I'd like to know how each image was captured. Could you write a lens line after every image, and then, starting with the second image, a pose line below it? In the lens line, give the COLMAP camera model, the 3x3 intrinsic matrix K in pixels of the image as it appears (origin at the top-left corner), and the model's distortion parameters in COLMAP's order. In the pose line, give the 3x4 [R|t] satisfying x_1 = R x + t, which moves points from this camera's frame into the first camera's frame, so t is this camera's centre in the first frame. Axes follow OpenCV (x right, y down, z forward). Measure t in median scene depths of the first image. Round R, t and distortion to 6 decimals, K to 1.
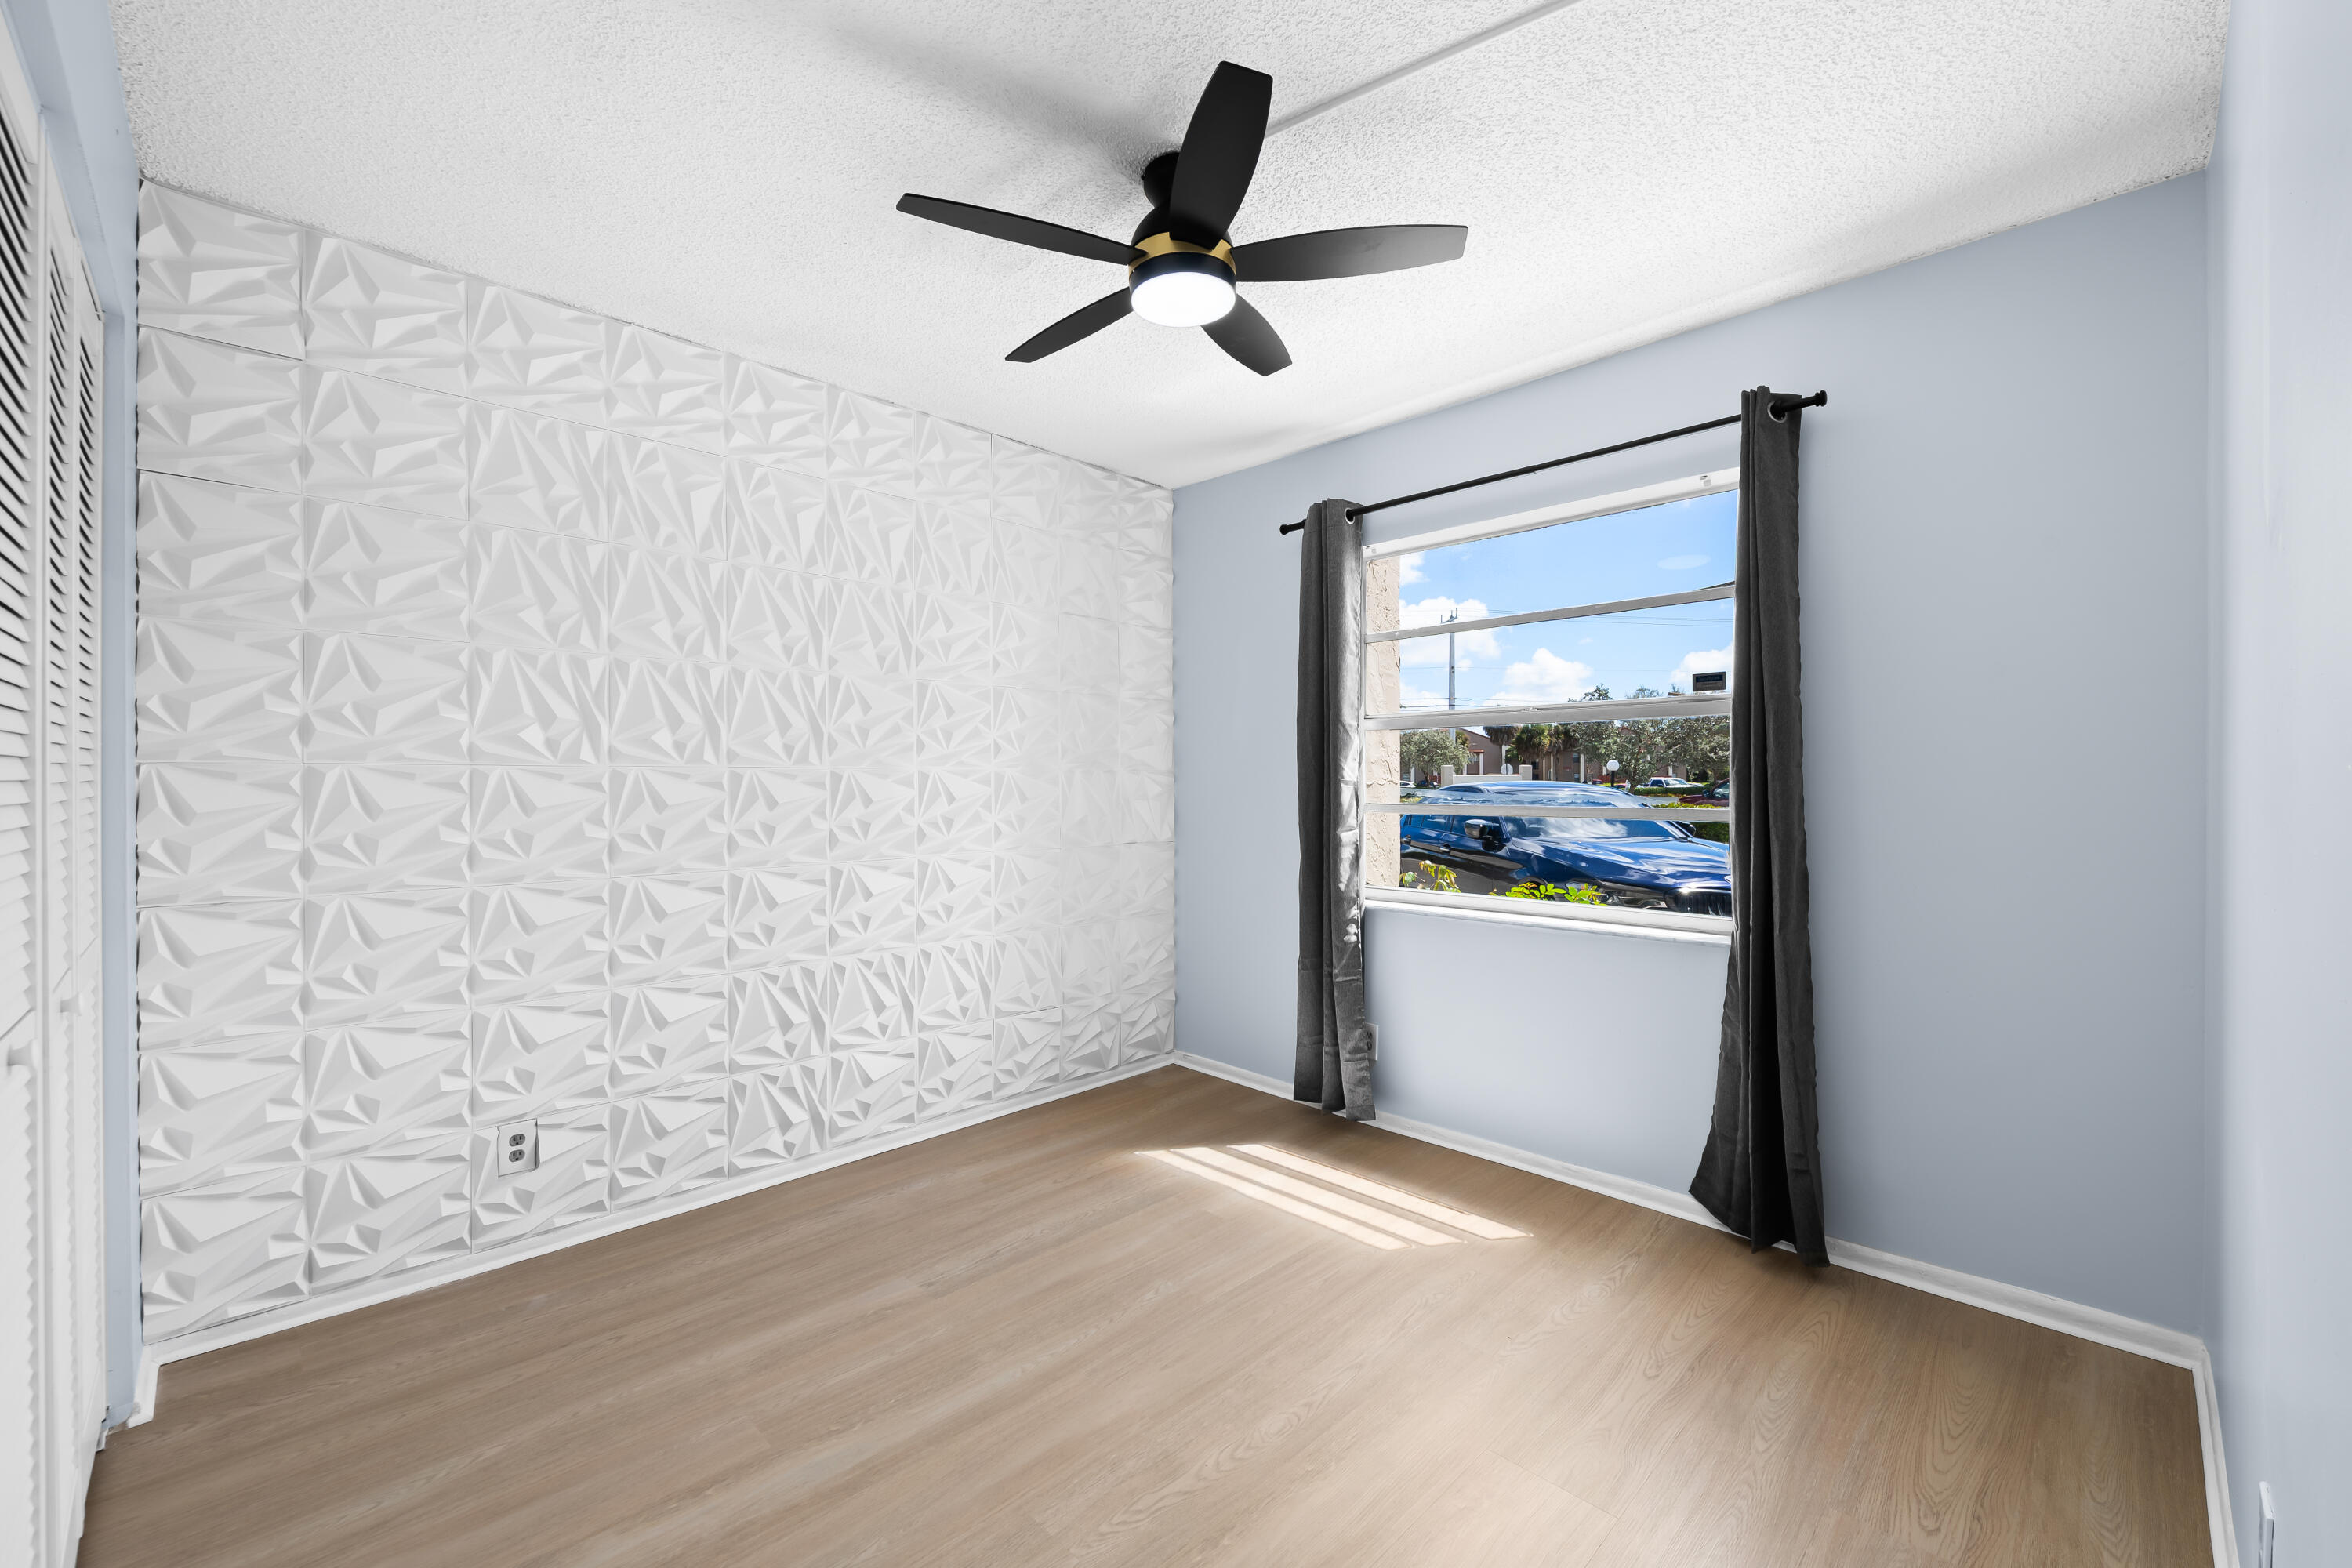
lens RADIAL K [[949.7, 0, 1181.7], [0, 949.7, 794.5], [0, 0, 1]] dist [0.001855, -0.002796]
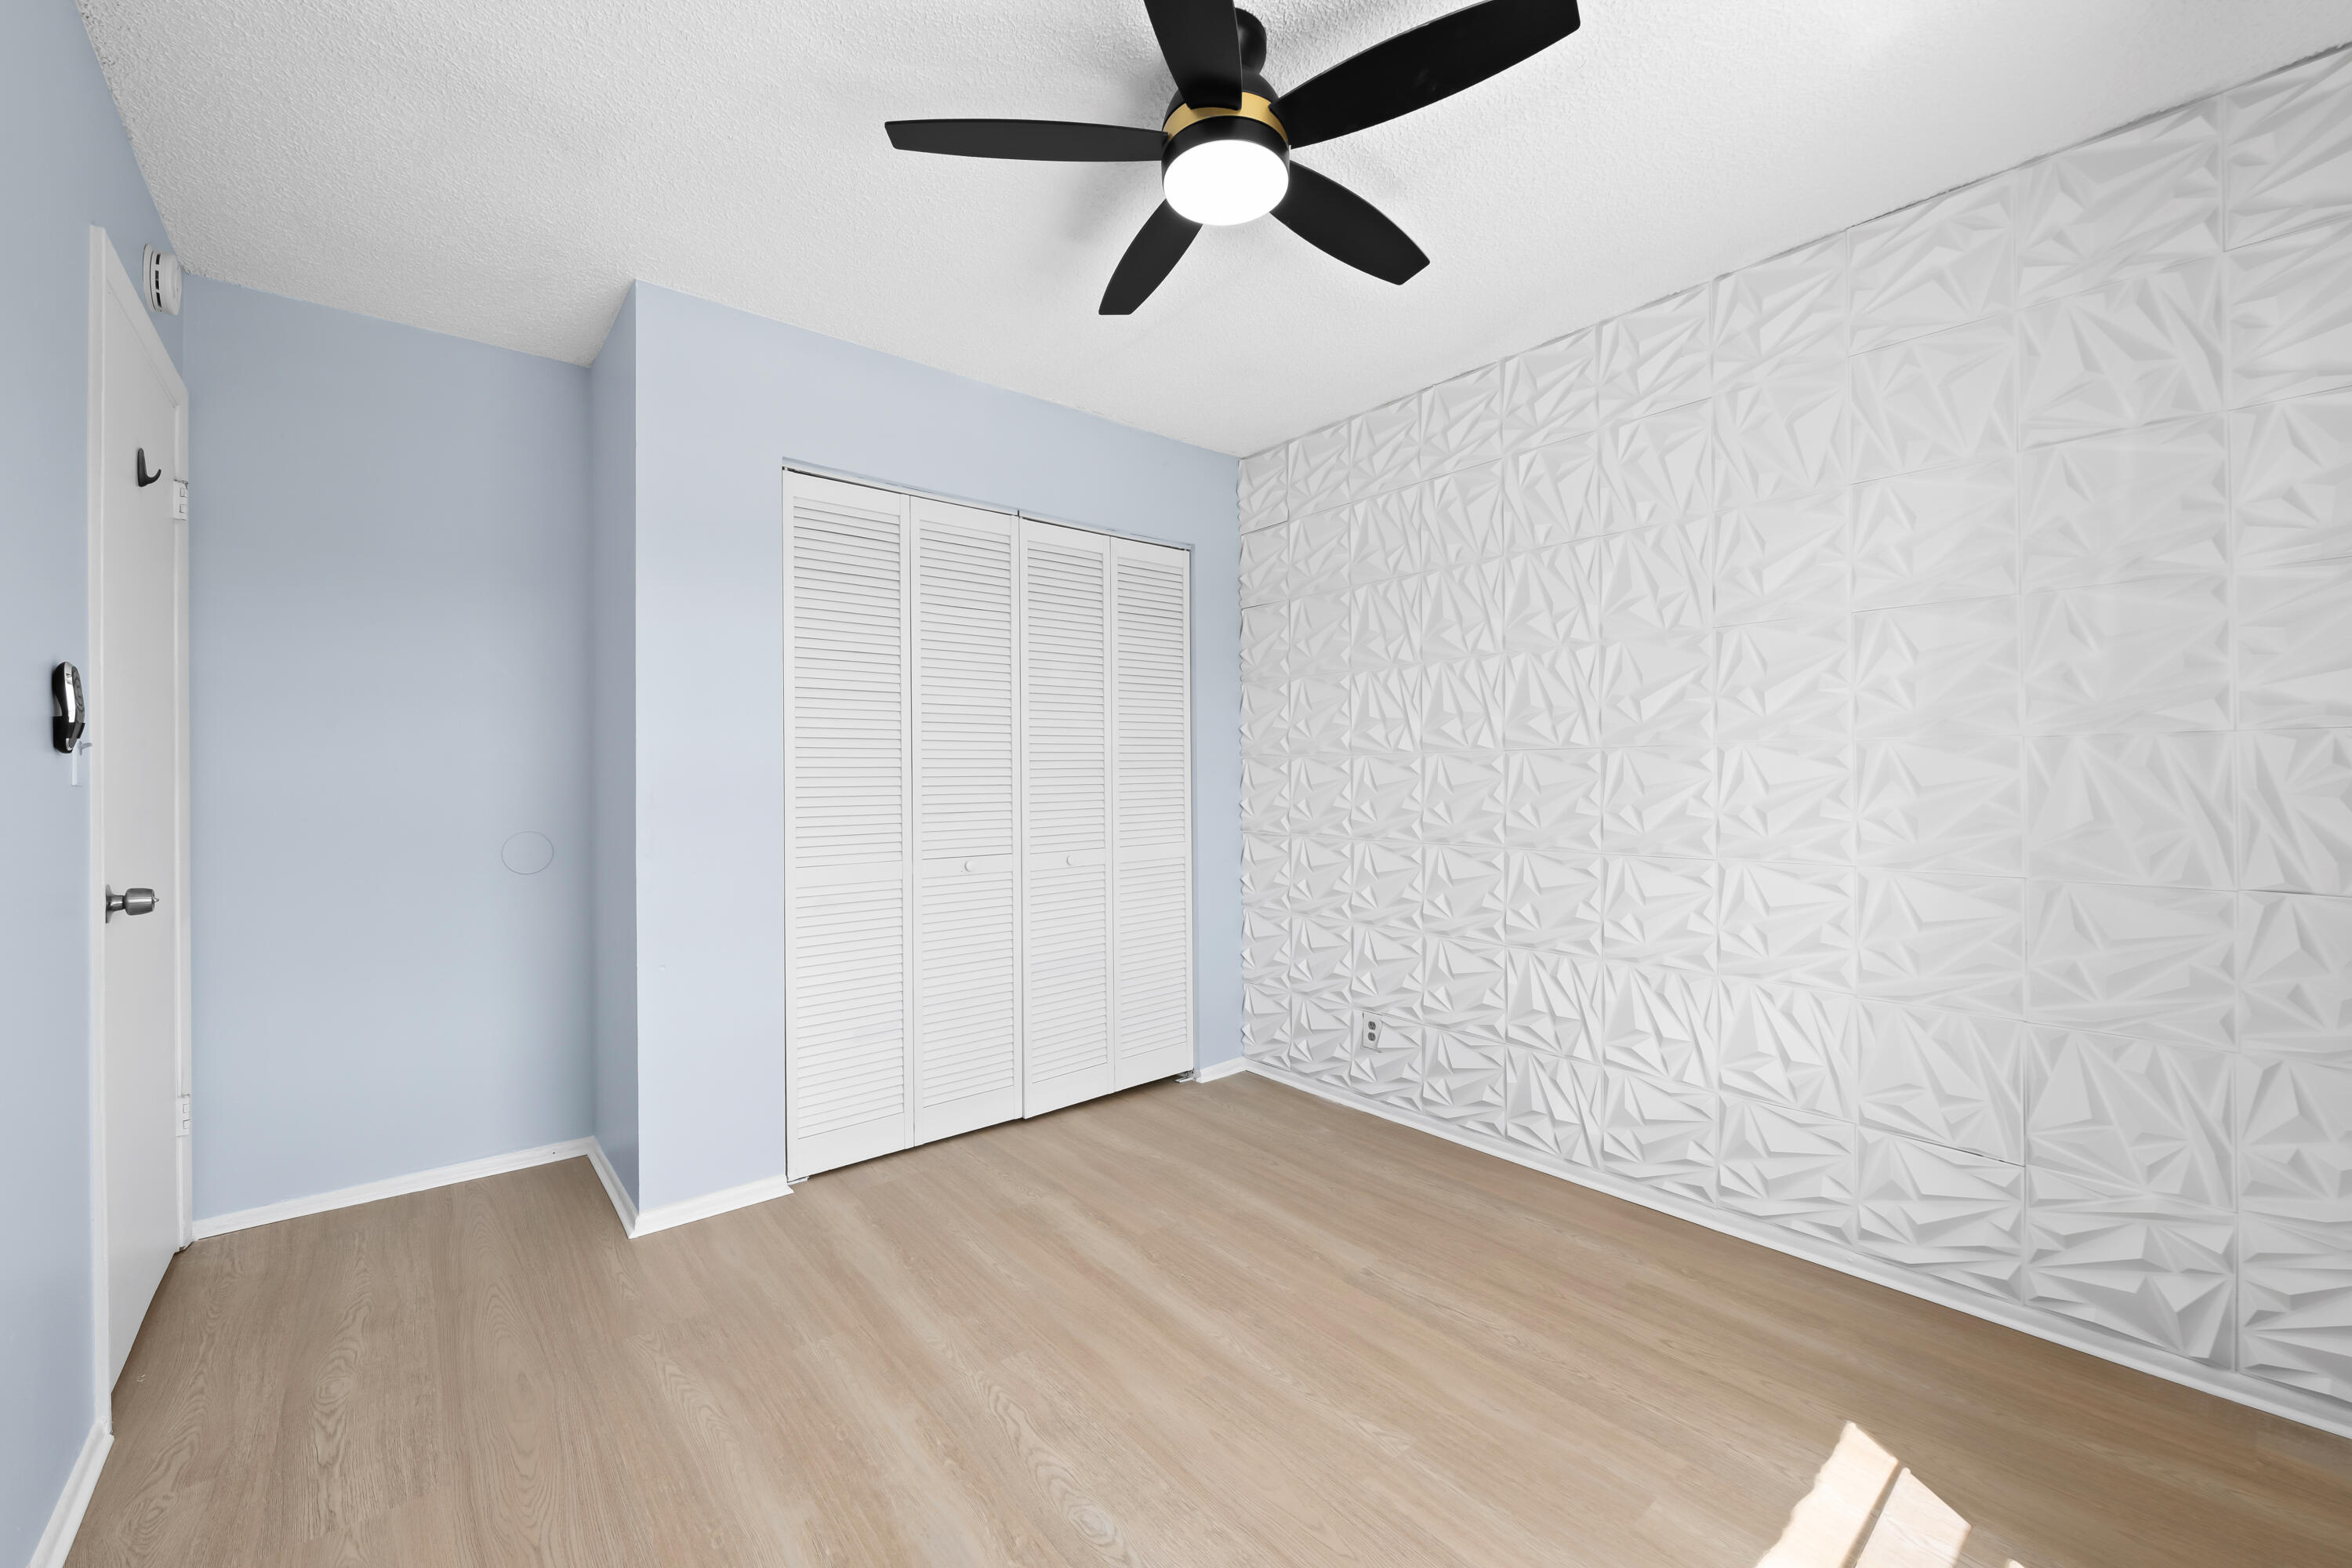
lens RADIAL K [[936.6, 0, 1190.7], [0, 936.6, 778.1], [0, 0, 1]] dist [0.001127, -0.003518]
pose [[-0.079907, 0.004242, -0.996793, 0.621215], [-0.006778, 0.999966, 0.004798, -0.000411], [0.996779, 0.007140, -0.079875, 0.775149]]
